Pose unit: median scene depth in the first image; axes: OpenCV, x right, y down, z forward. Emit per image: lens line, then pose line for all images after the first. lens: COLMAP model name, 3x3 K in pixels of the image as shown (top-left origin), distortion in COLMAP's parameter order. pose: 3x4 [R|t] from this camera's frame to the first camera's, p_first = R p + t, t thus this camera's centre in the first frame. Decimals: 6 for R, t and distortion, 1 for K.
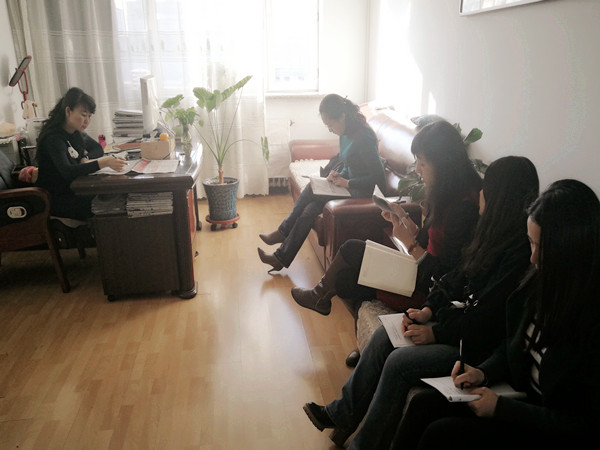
lens RADIAL K [[527.4, 0, 300.0], [0, 527.4, 225.0], [0, 0, 1]] dist [-0.024402, -0.002341]
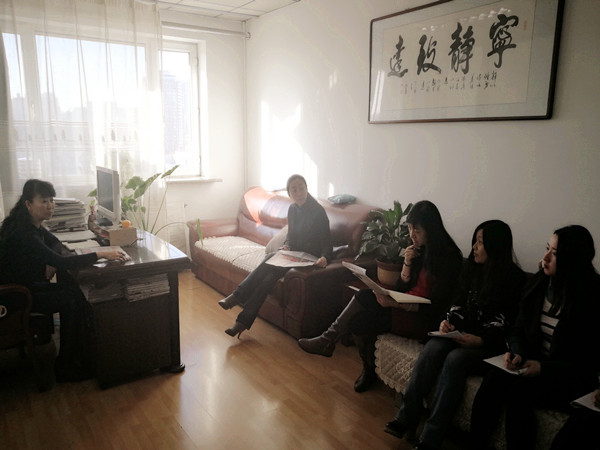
lens RADIAL K [[527.4, 0, 300.0], [0, 527.4, 225.0], [0, 0, 1]] dist [-0.024402, -0.002341]
pose [[0.889540, -0.062548, 0.452556, -0.463352], [0.125292, 0.986003, -0.109997, -0.006420], [-0.439342, 0.154549, 0.884926, -0.091567]]
